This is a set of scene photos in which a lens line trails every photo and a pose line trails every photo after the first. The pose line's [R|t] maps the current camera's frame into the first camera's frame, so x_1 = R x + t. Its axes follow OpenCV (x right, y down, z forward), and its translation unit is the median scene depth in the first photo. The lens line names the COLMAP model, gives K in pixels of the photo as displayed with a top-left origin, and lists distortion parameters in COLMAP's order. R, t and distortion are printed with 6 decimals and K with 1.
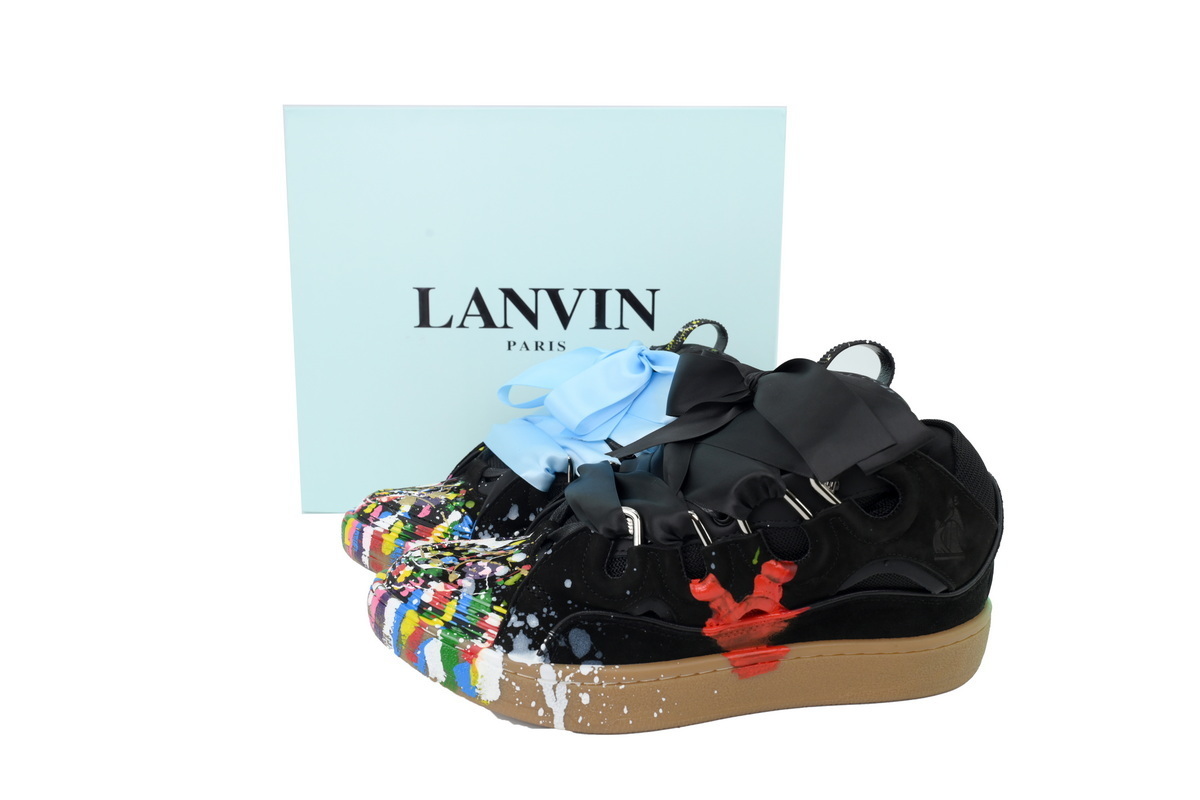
lens RADIAL K [[898.0, 0, 599.7], [0, 898.0, 395.4], [0, 0, 1]] dist [-0.003592, -0.005357]
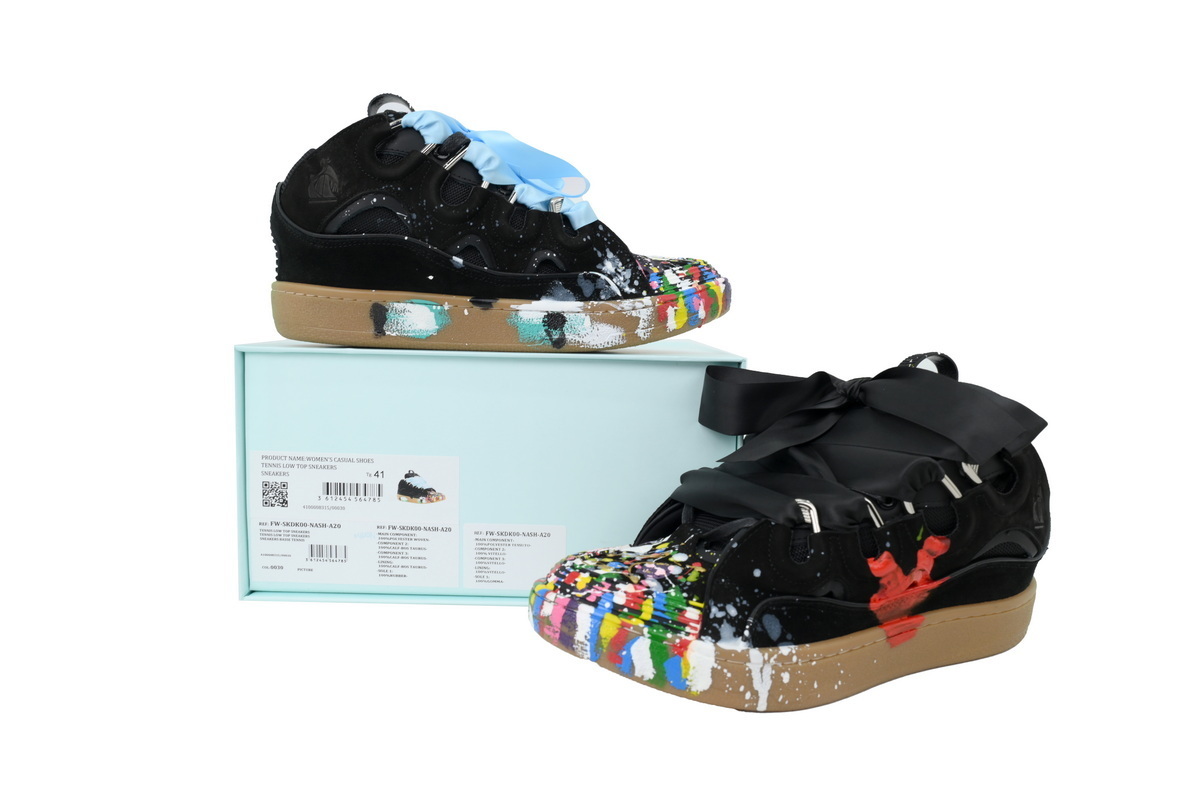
lens RADIAL K [[898.0, 0, 600.3], [0, 898.0, 404.4], [0, 0, 1]] dist [-0.003592, -0.005357]
pose [[0.947060, -0.013051, 0.320791, -0.559037], [0.031612, 0.998109, -0.052719, 0.060158], [-0.319496, 0.060069, 0.945682, 0.034690]]
